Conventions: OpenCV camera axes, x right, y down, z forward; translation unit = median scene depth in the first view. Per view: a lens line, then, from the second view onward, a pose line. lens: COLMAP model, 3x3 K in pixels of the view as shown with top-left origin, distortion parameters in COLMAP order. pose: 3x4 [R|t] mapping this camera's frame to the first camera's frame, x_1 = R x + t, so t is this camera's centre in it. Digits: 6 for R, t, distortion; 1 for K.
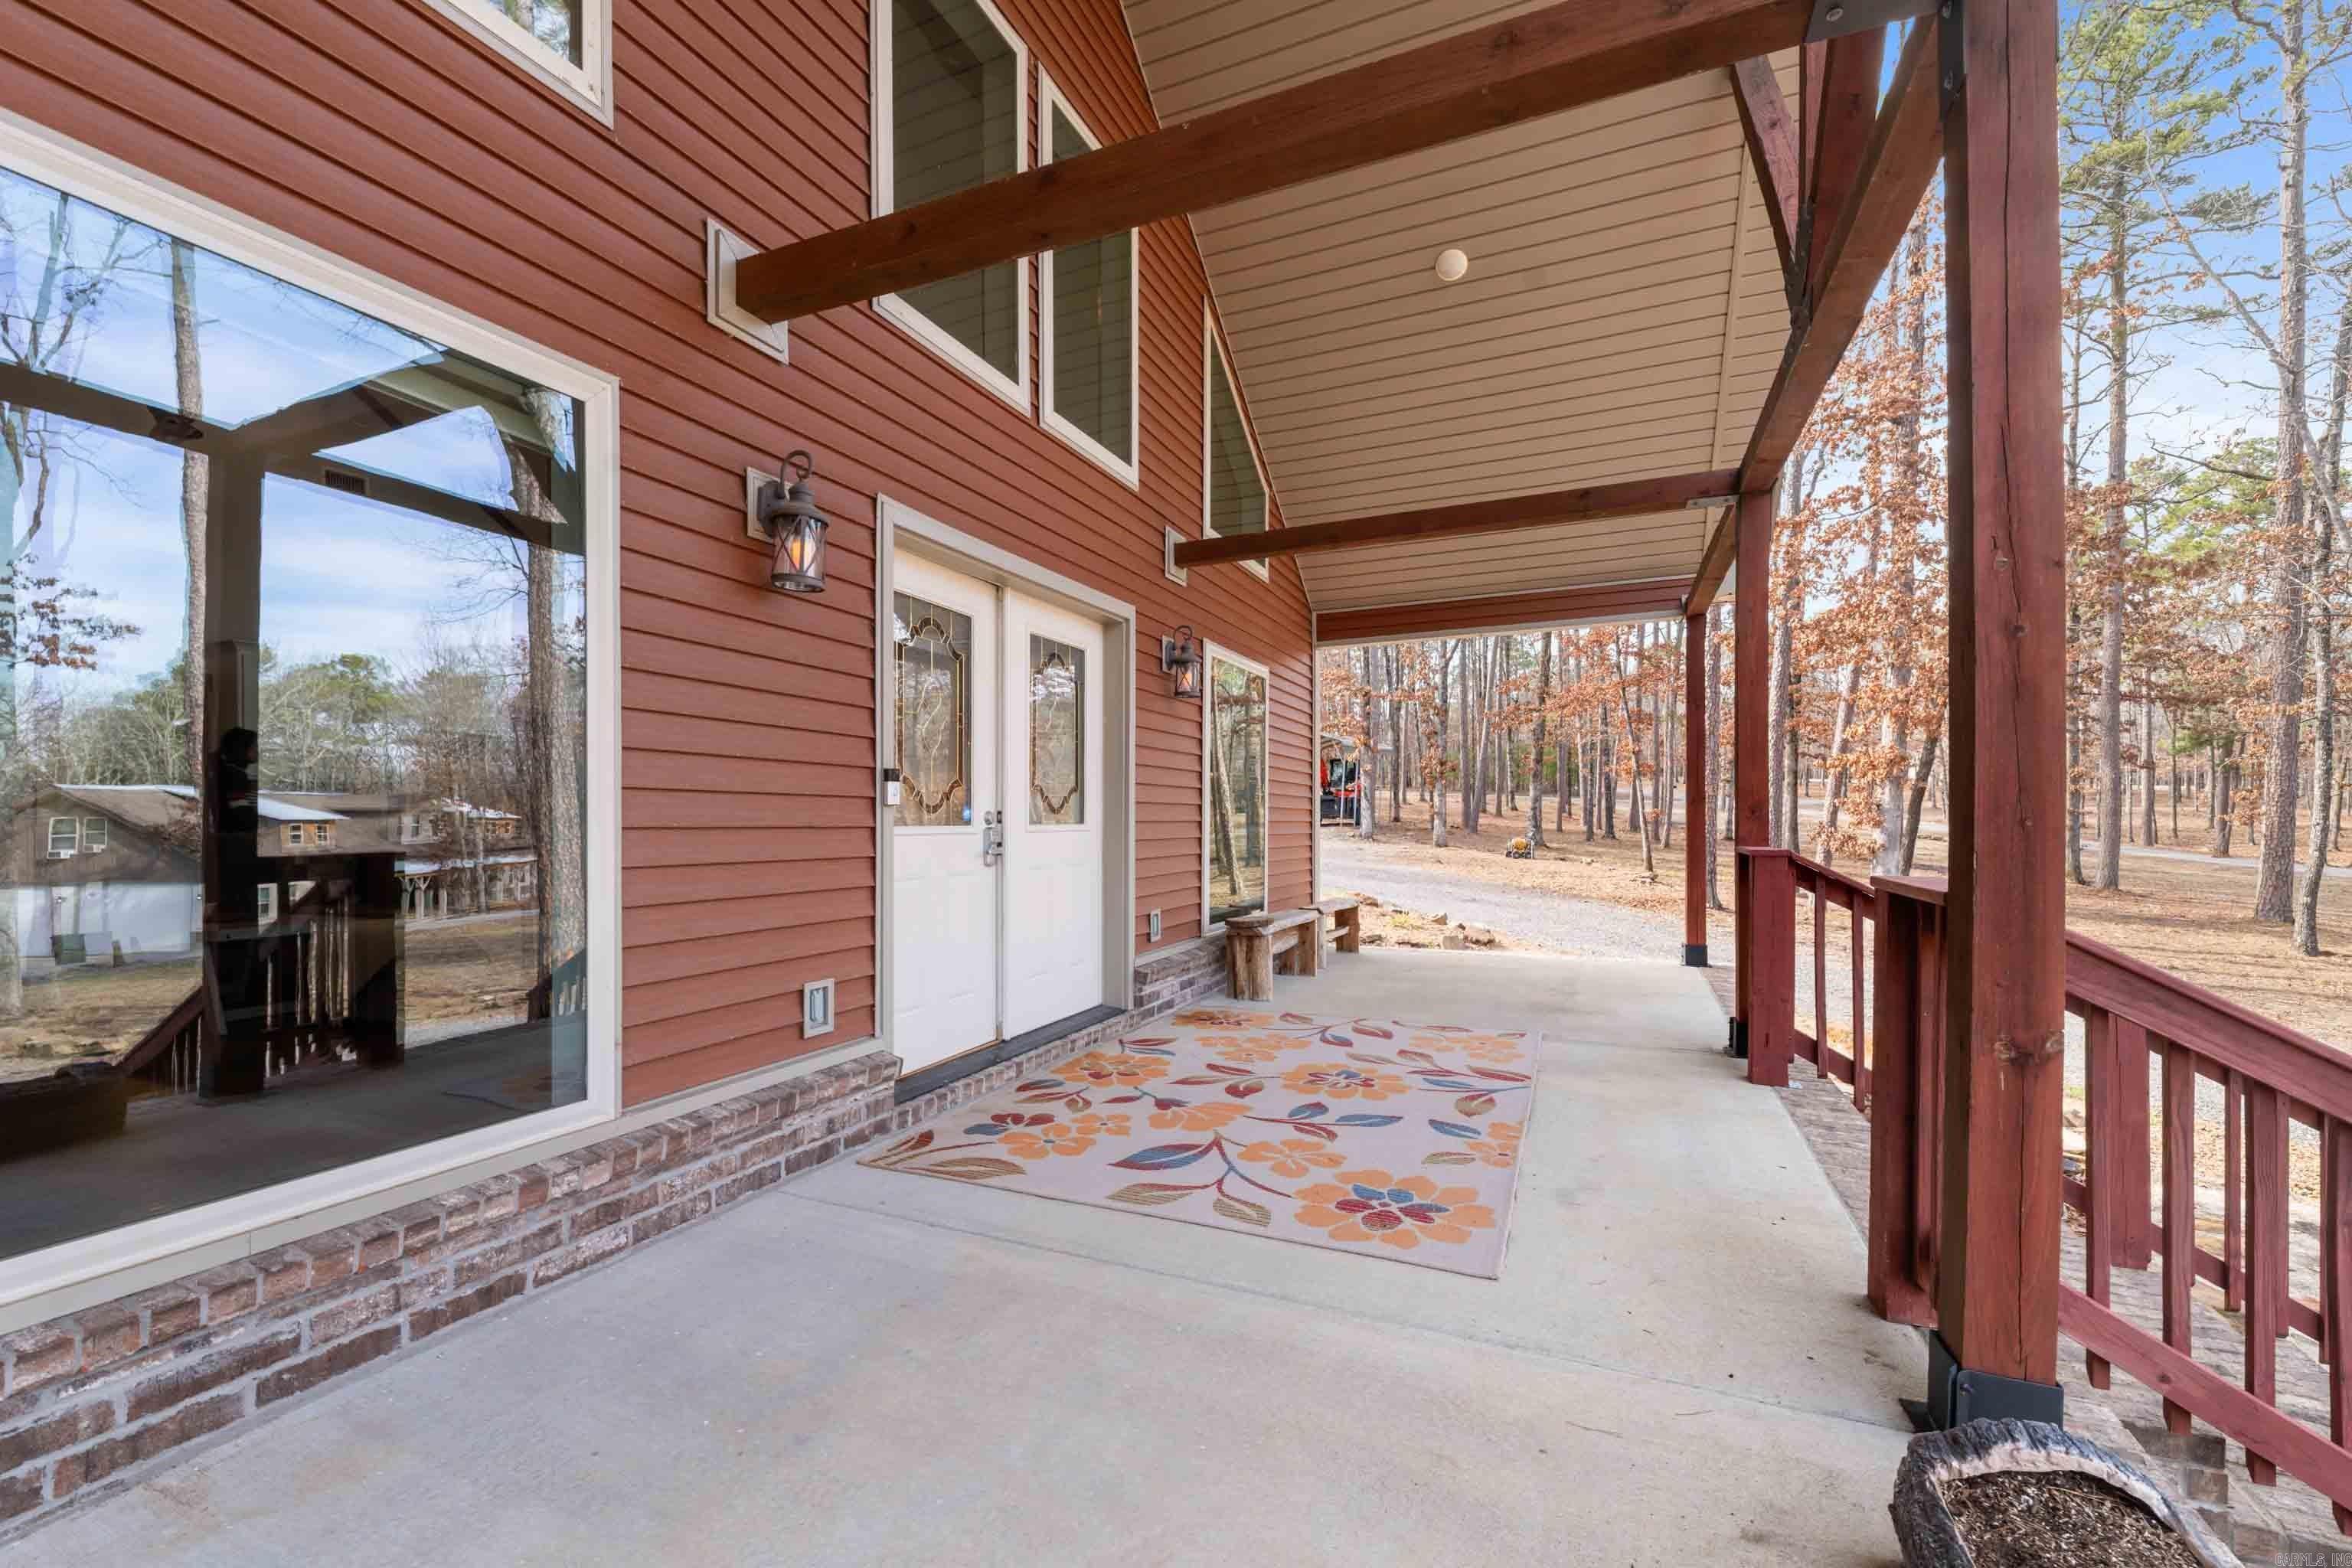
lens RADIAL K [[959.7, 0, 1179.0], [0, 959.7, 820.0], [0, 0, 1]] dist [0.000092, 0.000035]
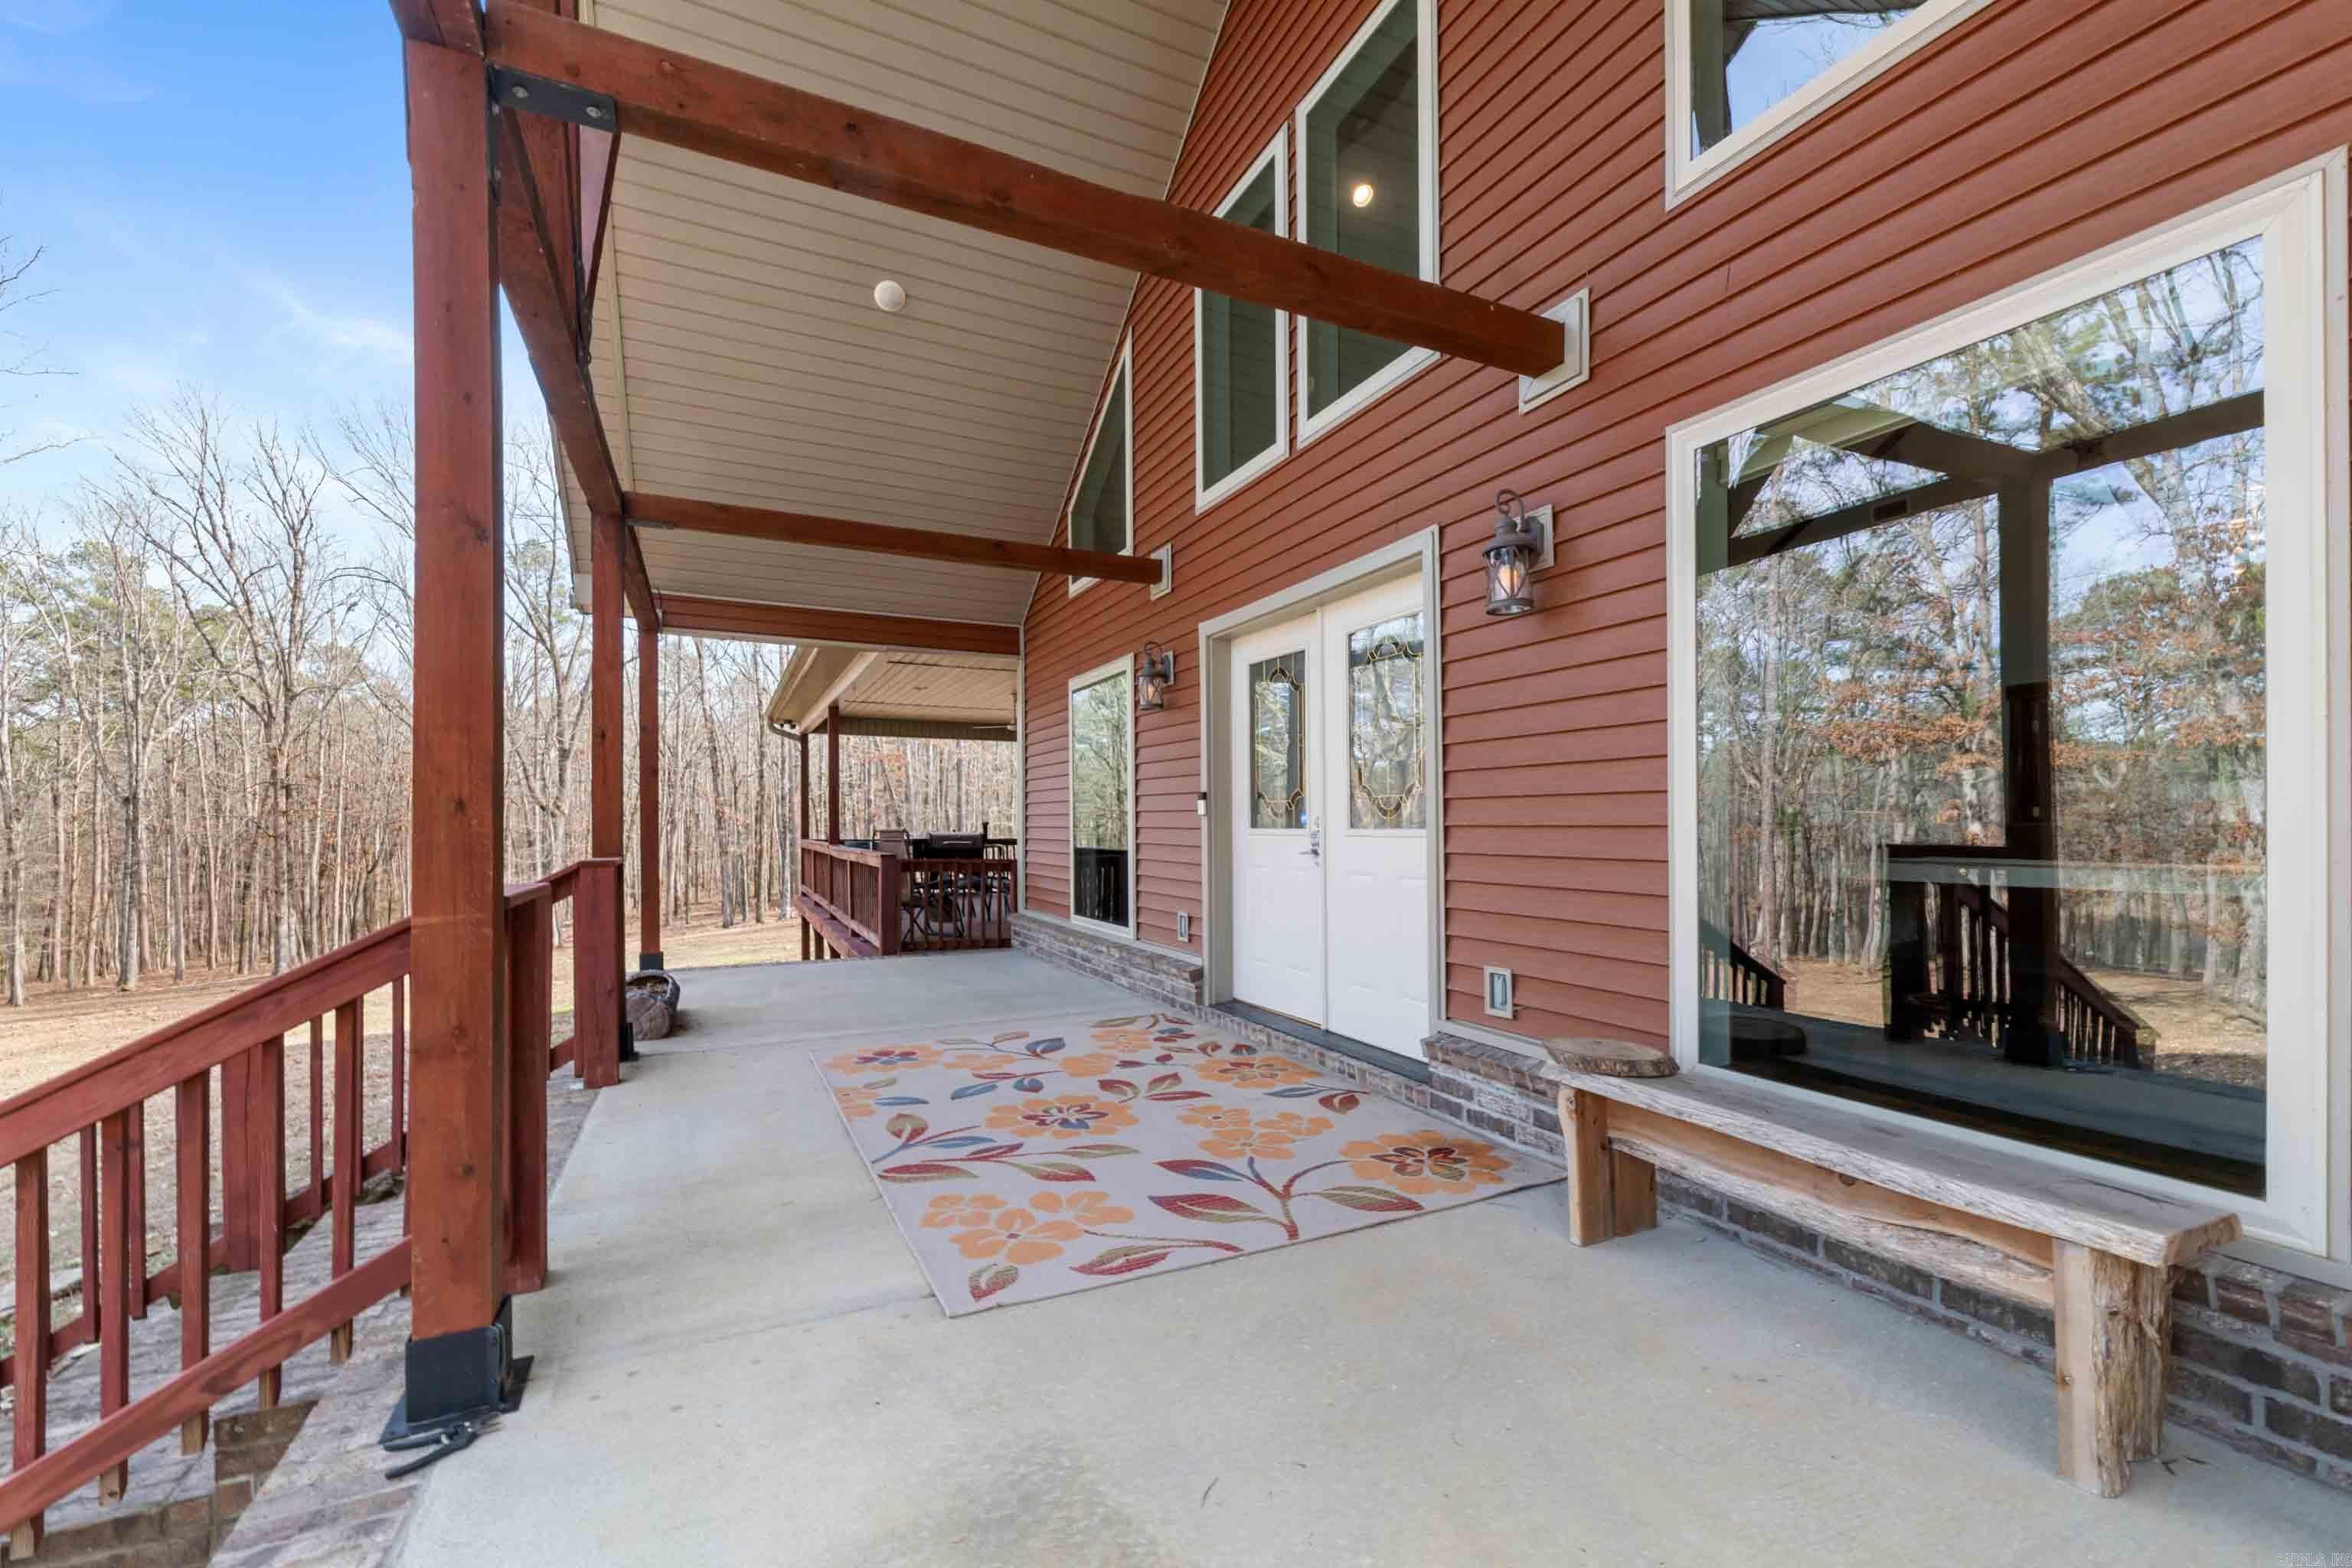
lens RADIAL K [[959.7, 0, 1179.0], [0, 959.7, 820.0], [0, 0, 1]] dist [0.000092, 0.000035]
pose [[-0.648540, -0.000949, -0.761180, 0.780134], [0.004093, 0.999980, -0.004734, -0.000084], [0.761169, -0.006186, -0.648524, 1.660512]]
